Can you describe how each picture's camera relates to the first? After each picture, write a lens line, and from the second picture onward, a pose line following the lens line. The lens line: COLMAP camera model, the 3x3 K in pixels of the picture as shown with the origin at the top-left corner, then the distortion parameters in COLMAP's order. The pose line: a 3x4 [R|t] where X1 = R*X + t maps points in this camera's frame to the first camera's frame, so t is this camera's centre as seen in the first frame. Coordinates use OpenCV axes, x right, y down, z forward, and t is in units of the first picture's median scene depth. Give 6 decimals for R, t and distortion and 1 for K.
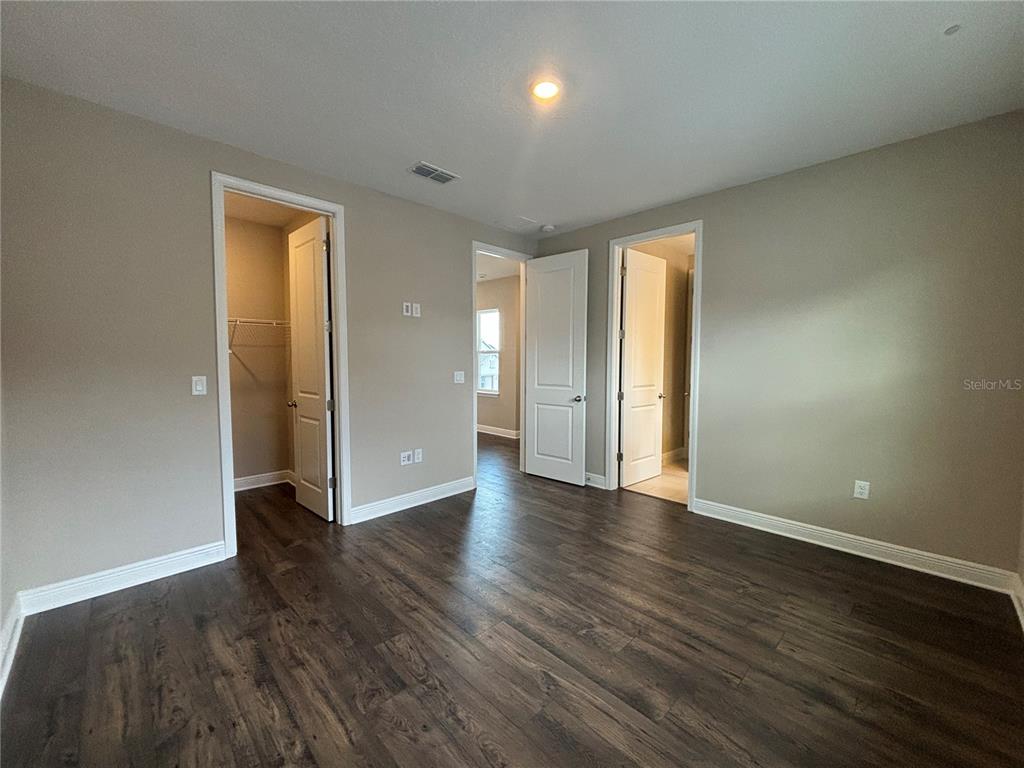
lens RADIAL K [[412.2, 0, 512.8], [0, 412.2, 383.7], [0, 0, 1]] dist [0.004626, 0.000363]
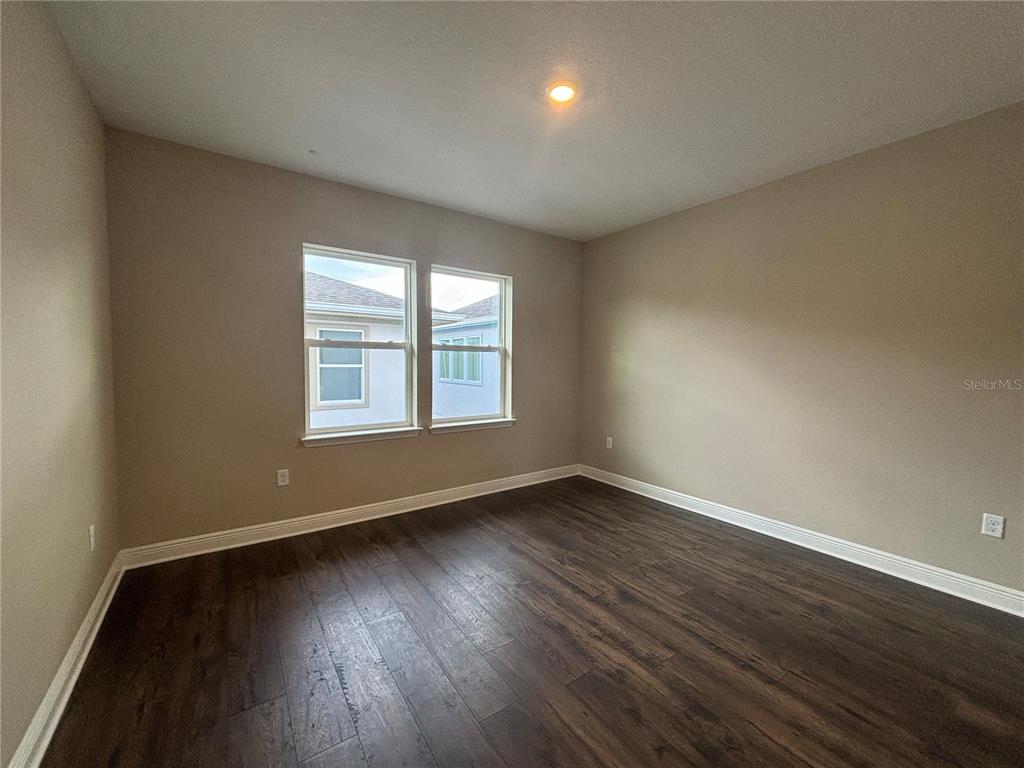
lens RADIAL K [[412.2, 0, 506.3], [0, 412.2, 385.9], [0, 0, 1]] dist [0.004626, 0.000363]
pose [[-0.983793, -0.023622, 0.177745, 0.026764], [-0.001739, 0.992495, 0.122274, -0.143266], [-0.179299, 0.119983, -0.976451, 2.315746]]
